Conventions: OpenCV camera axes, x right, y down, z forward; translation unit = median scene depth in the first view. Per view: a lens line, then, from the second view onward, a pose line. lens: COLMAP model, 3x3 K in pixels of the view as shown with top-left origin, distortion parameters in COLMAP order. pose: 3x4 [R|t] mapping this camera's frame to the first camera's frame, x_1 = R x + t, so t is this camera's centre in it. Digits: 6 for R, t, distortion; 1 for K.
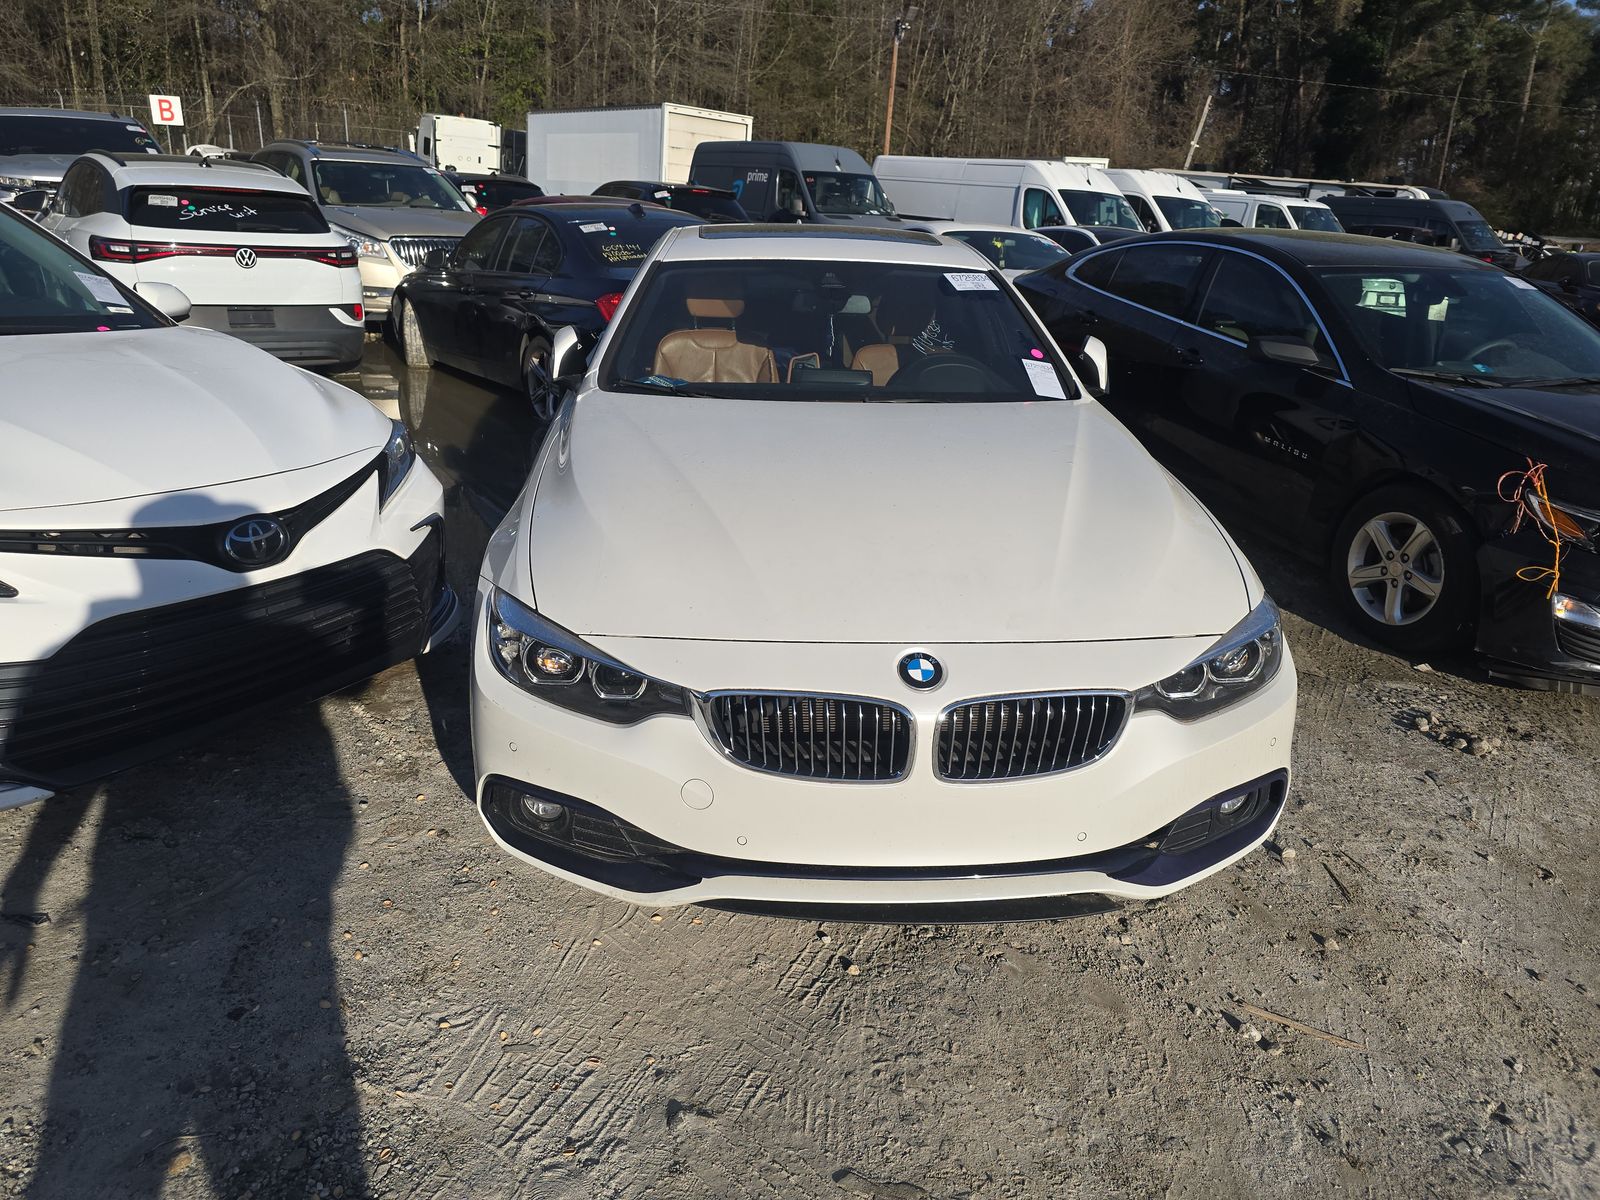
lens RADIAL K [[1068.5, 0, 801.0], [0, 1068.5, 594.2], [0, 0, 1]] dist [0.039476, -0.038293]
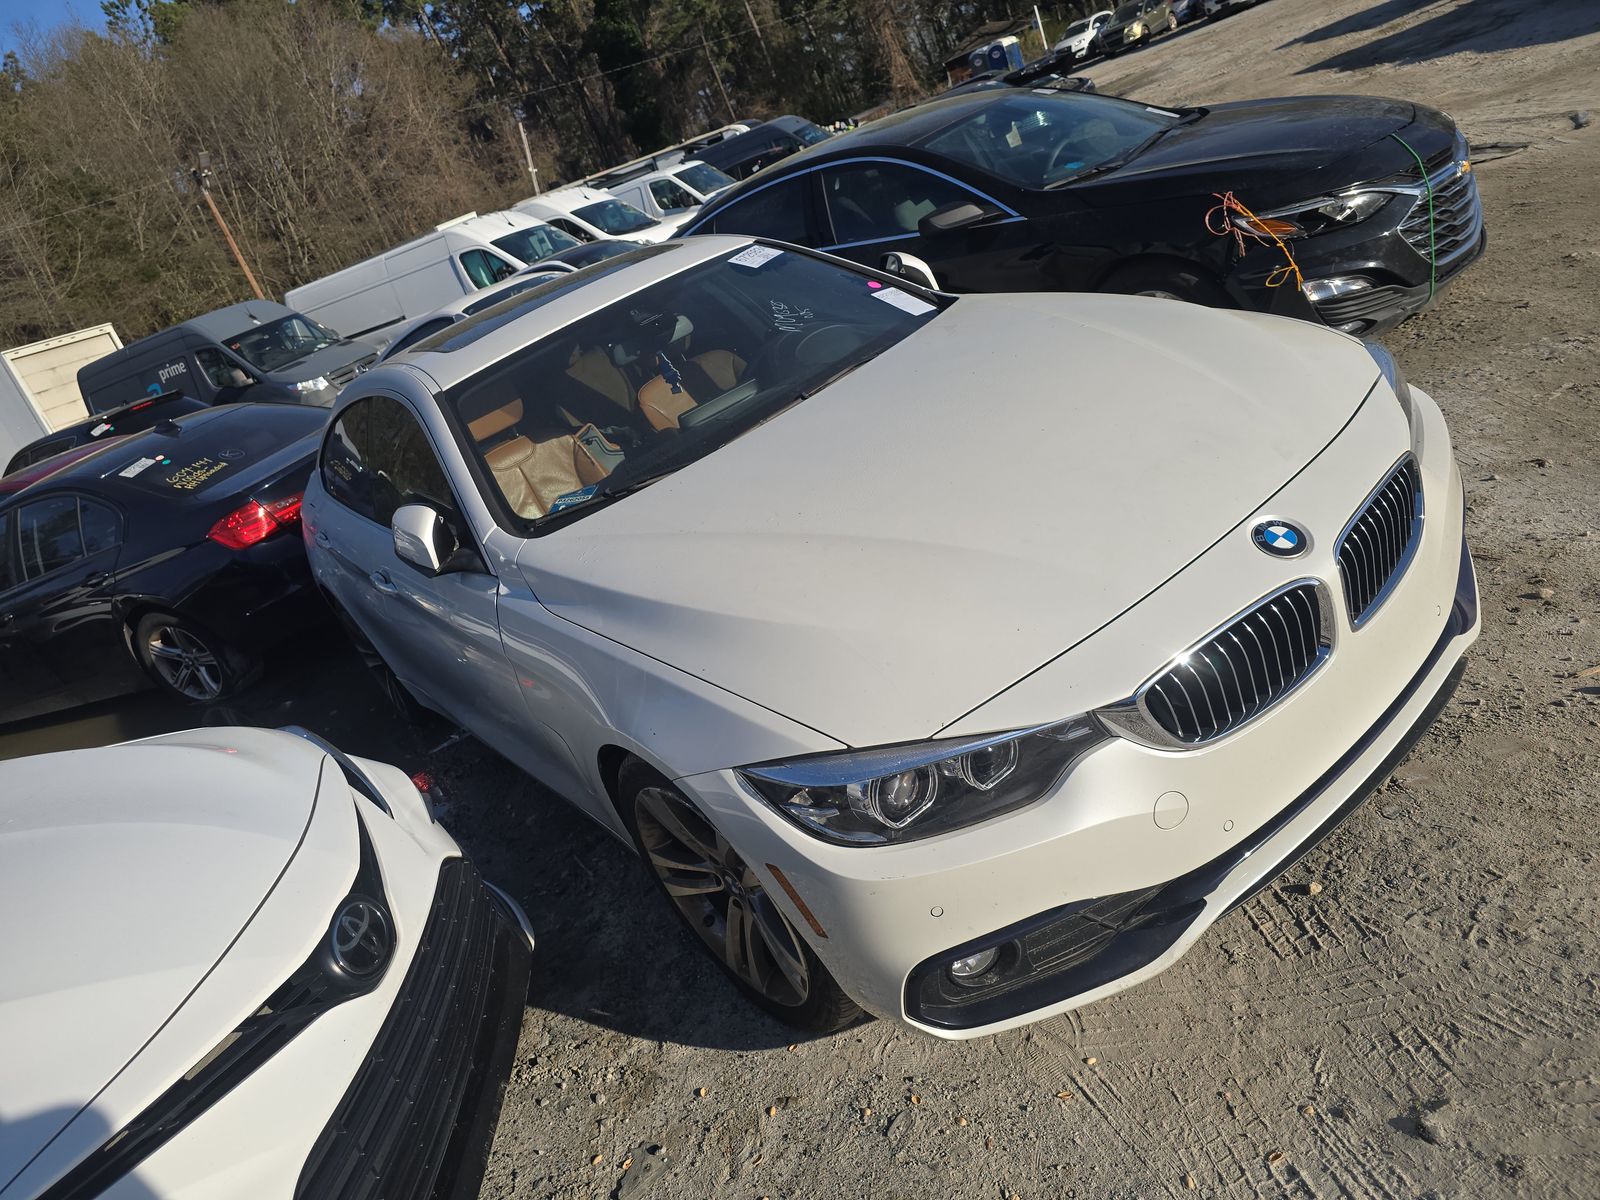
lens RADIAL K [[1068.5, 0, 801.0], [0, 1068.5, 594.2], [0, 0, 1]] dist [0.039476, -0.038293]
pose [[0.774967, -0.524341, 0.352834, -0.310075], [0.538623, 0.840013, 0.065294, -0.093560], [-0.330621, 0.139444, 0.933405, 0.182161]]
